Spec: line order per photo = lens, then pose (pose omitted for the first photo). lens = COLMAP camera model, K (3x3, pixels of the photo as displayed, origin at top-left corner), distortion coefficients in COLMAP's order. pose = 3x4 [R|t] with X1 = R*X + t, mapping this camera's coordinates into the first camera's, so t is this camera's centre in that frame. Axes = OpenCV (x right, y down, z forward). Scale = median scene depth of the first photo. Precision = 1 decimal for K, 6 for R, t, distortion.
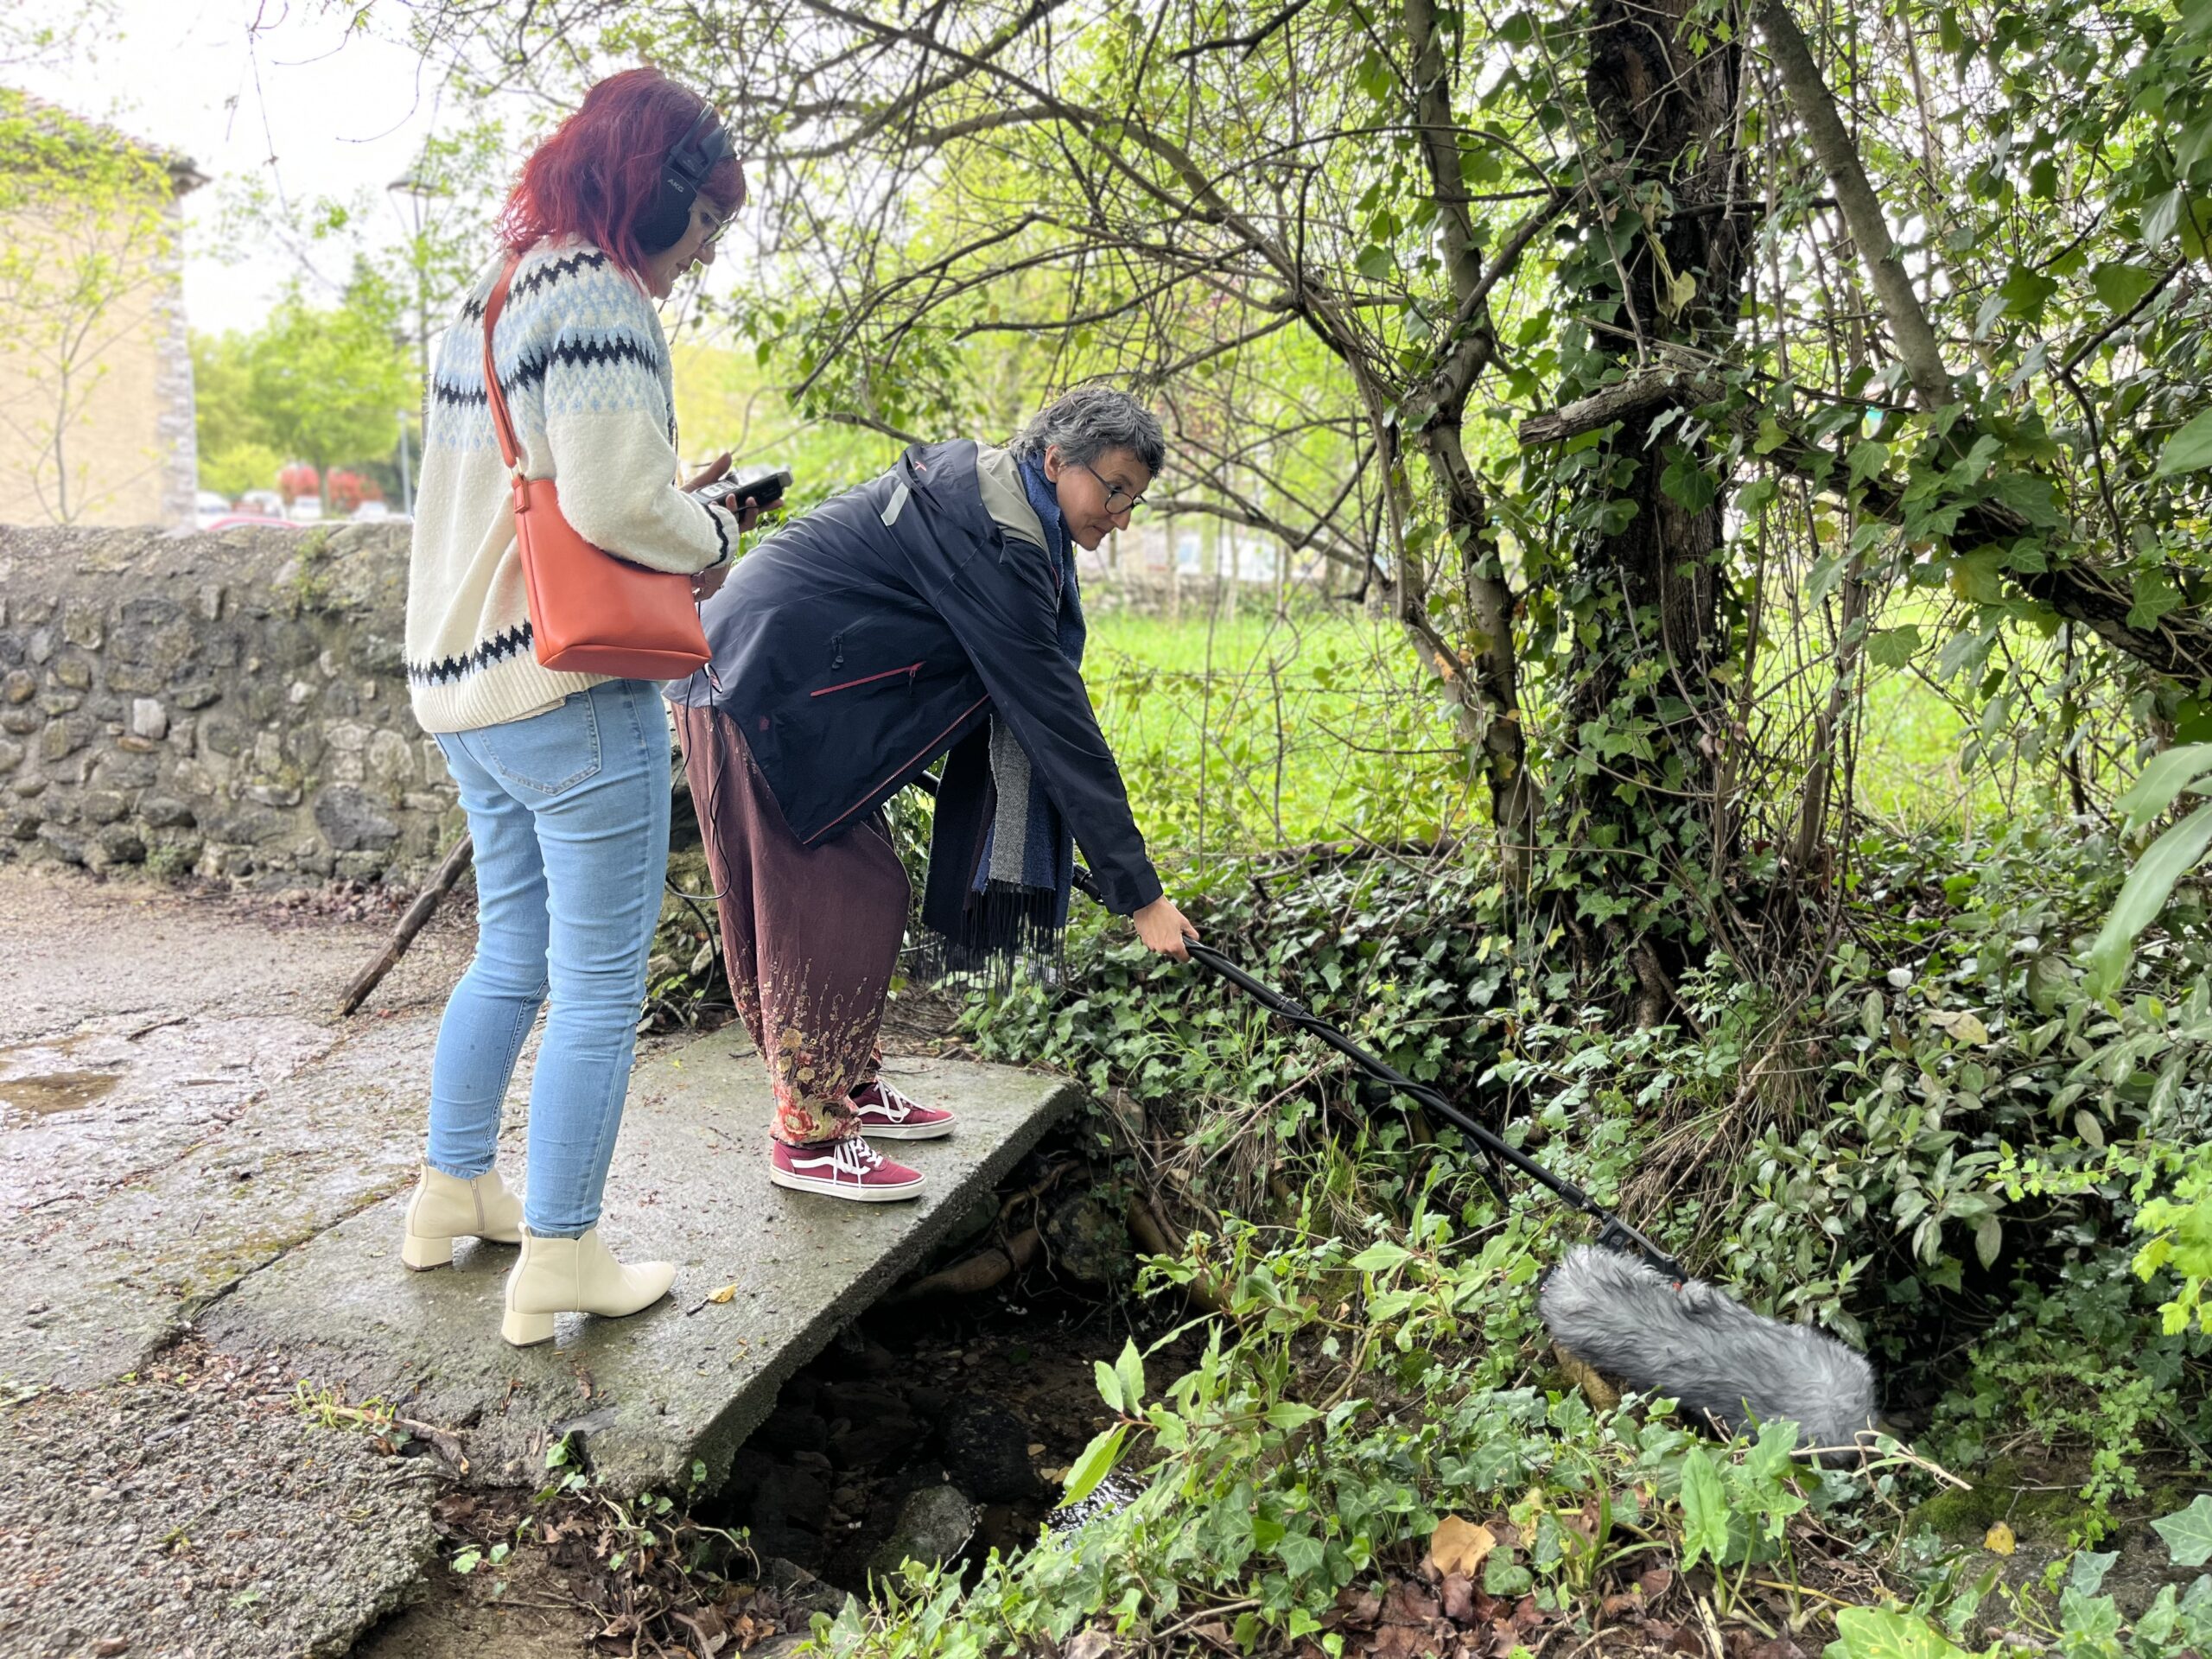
lens RADIAL K [[1766.4, 0, 1110.8], [0, 1766.4, 830.9], [0, 0, 1]] dist [0.061943, -0.104386]
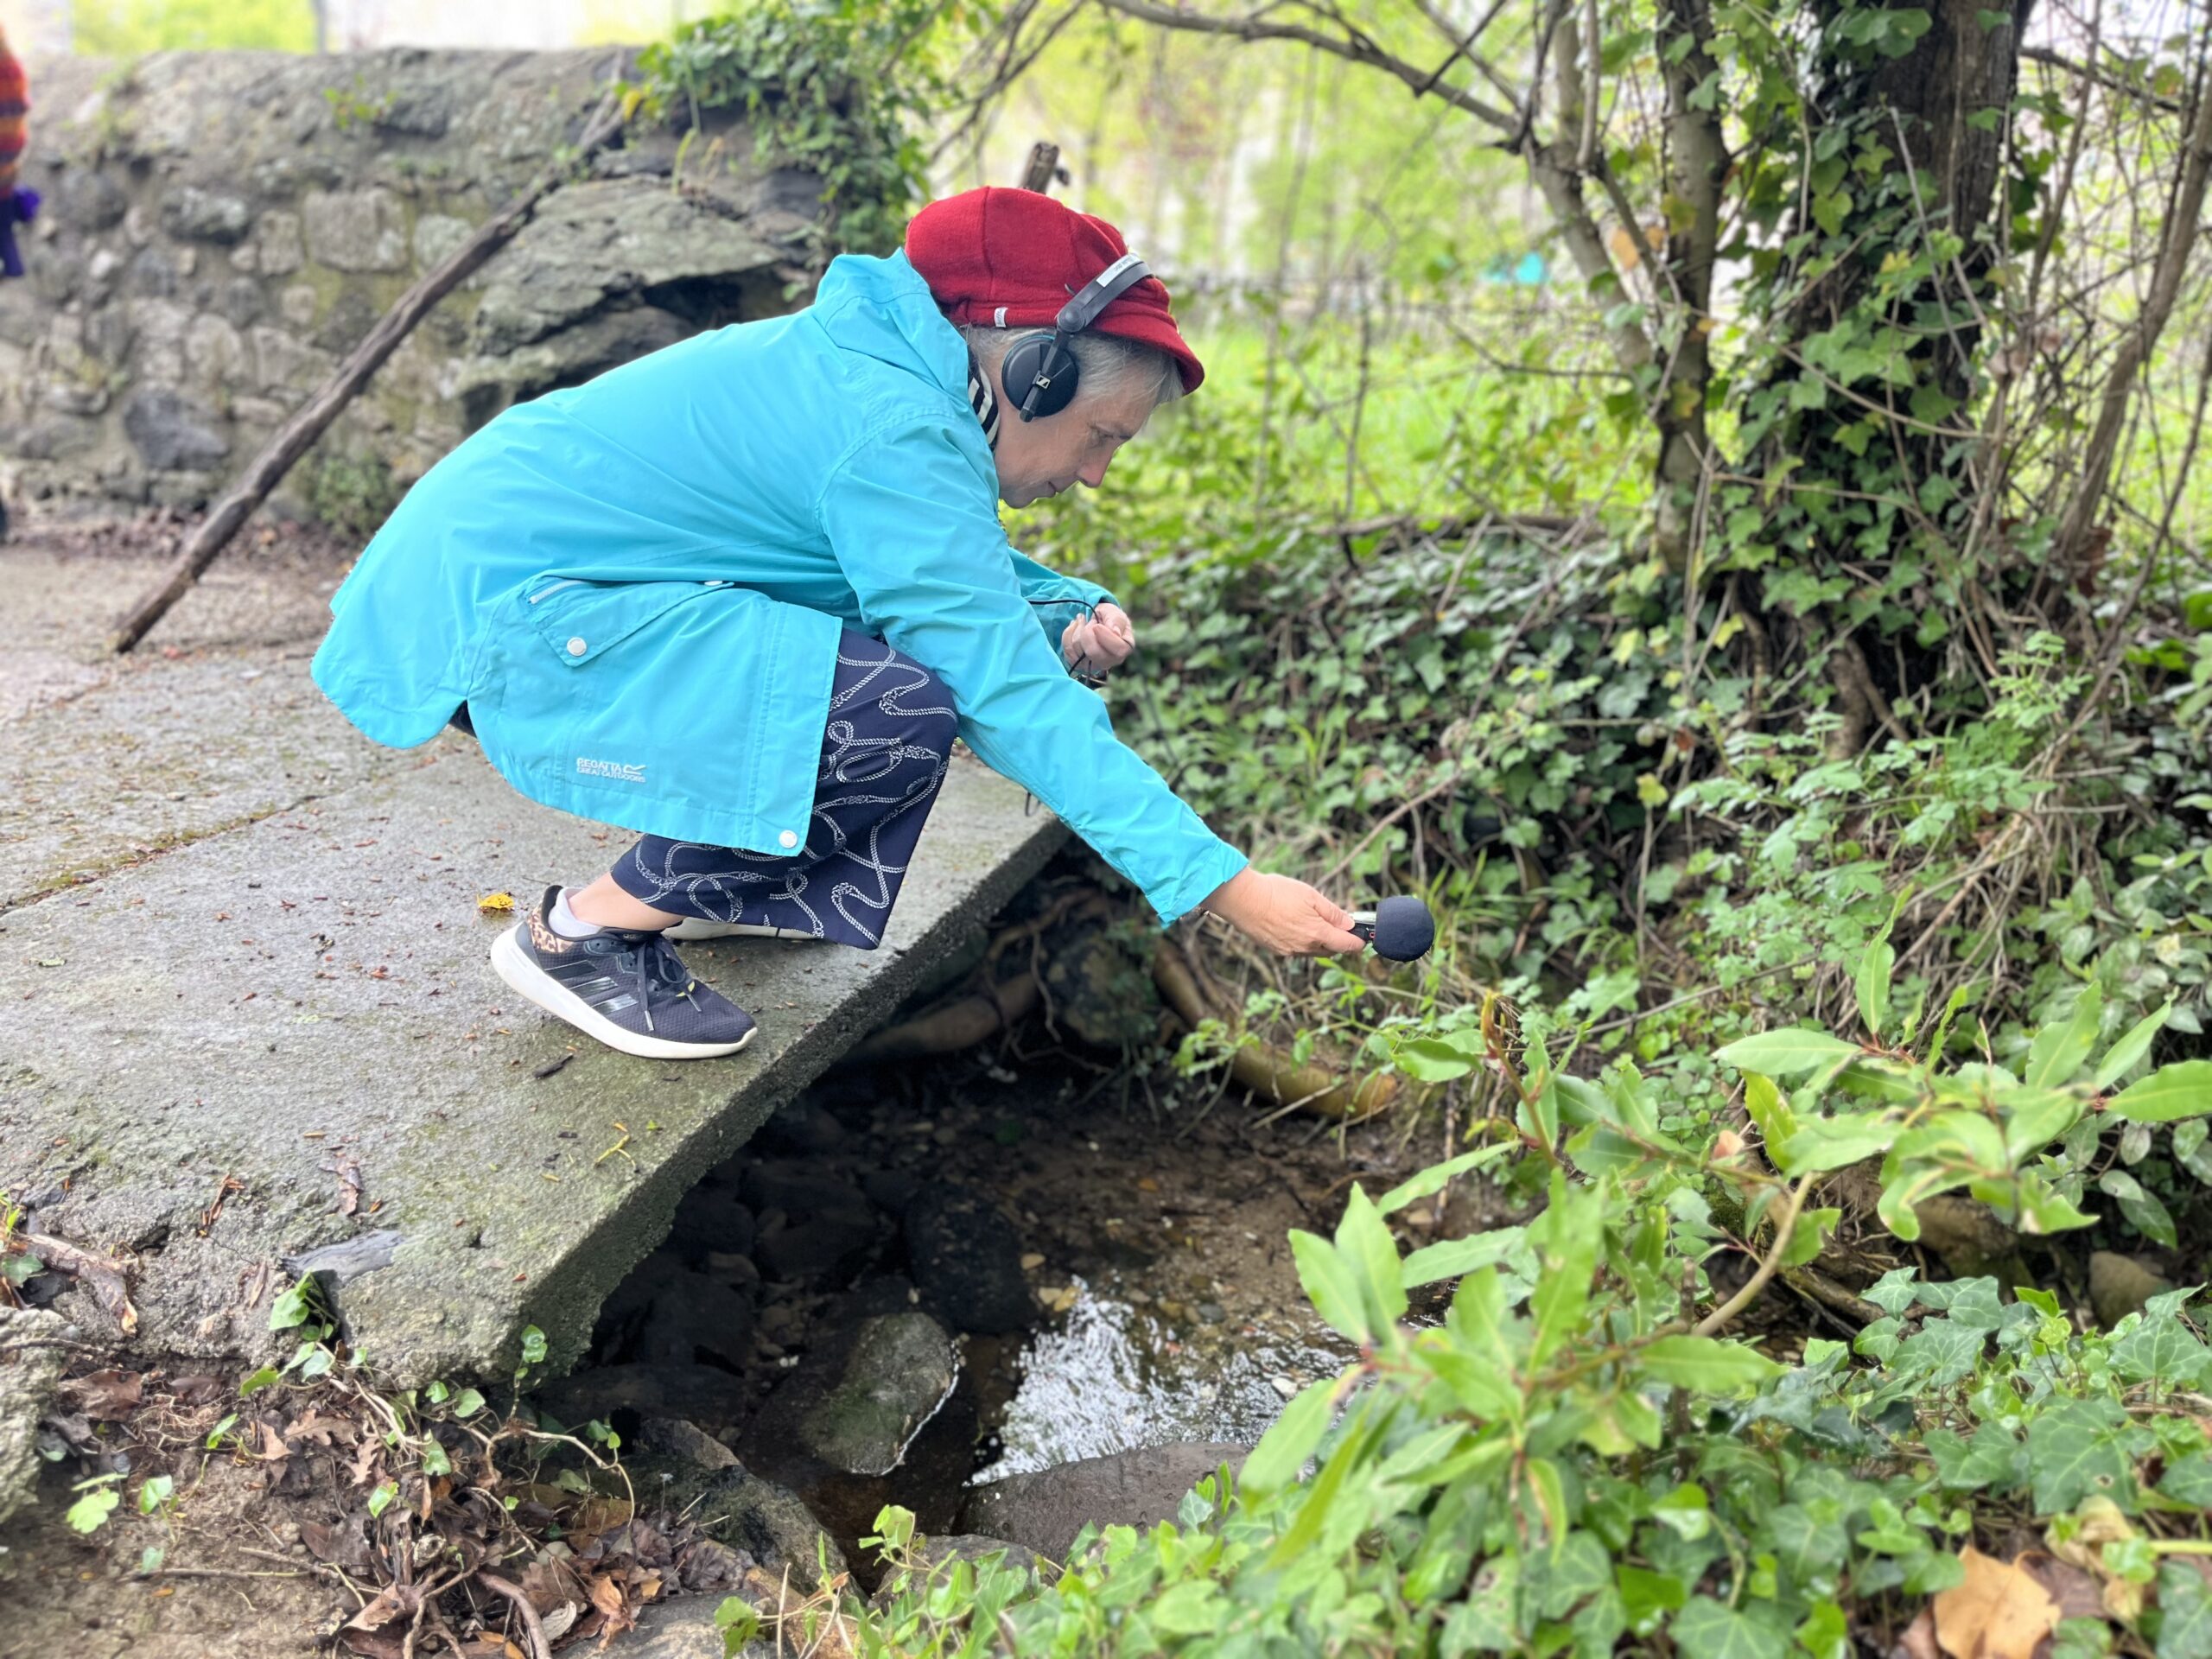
lens RADIAL K [[1766.4, 0, 1105.6], [0, 1766.4, 835.6], [0, 0, 1]] dist [0.061943, -0.104386]
pose [[0.998275, 0.047804, 0.034084, -0.039903], [-0.052020, 0.989339, 0.136023, 0.058295], [-0.027218, -0.137562, 0.990119, 0.246471]]
